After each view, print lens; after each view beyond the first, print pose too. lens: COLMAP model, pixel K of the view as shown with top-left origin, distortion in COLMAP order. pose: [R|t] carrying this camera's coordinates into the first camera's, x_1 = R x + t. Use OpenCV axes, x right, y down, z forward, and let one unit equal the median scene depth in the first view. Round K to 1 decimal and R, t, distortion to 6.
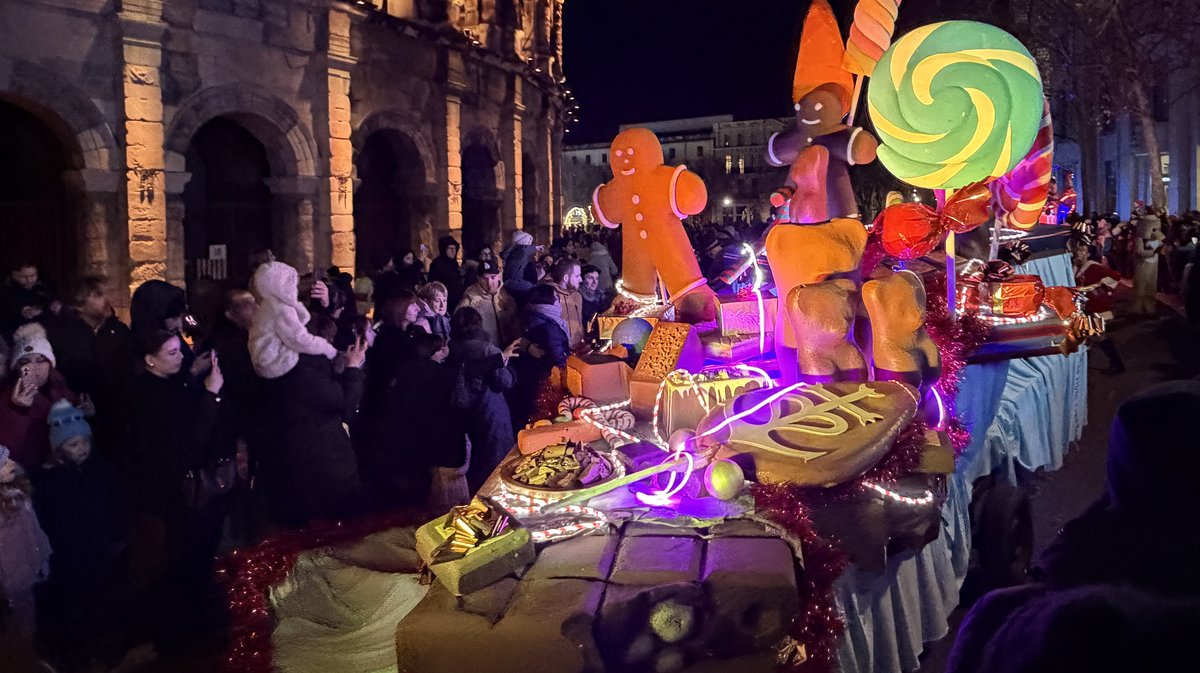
lens RADIAL K [[830.2, 0, 600.0], [0, 830.2, 336.5], [0, 0, 1]] dist [0.003403, -0.000191]
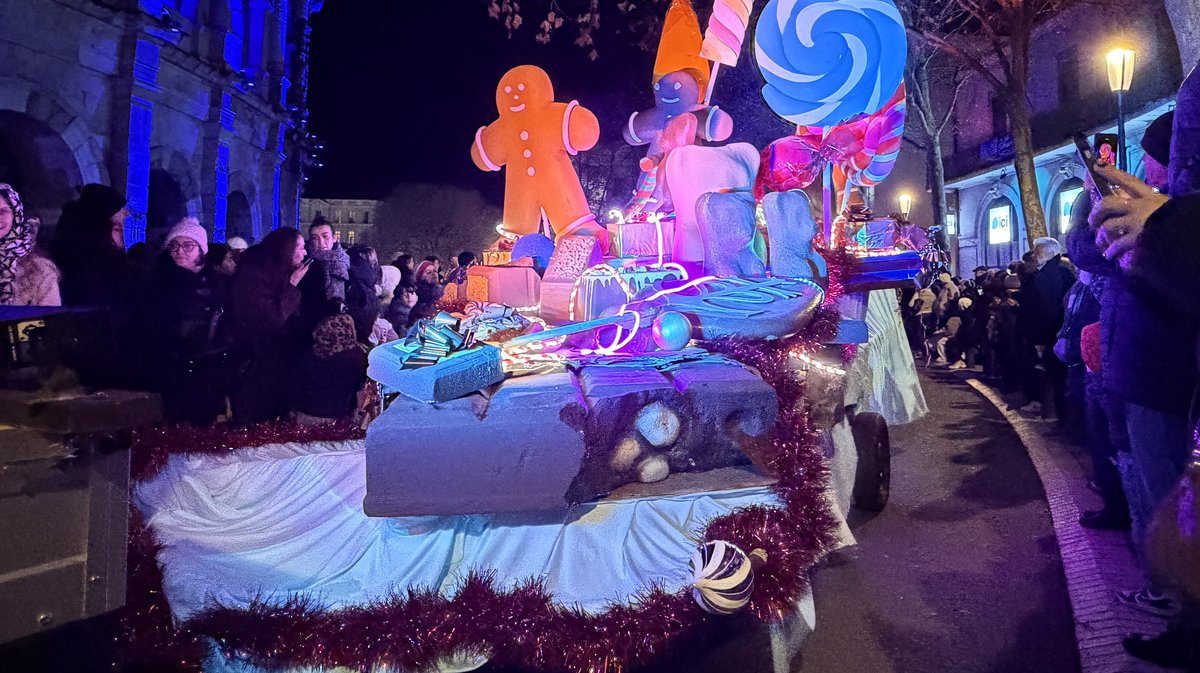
lens RADIAL K [[830.2, 0, 600.0], [0, 830.2, 336.5], [0, 0, 1]] dist [0.003403, -0.000191]
pose [[0.966630, 0.026762, 0.254775, -0.148026], [-0.002881, 0.995601, -0.093649, 0.213141], [-0.256161, 0.089790, 0.962455, 0.047301]]
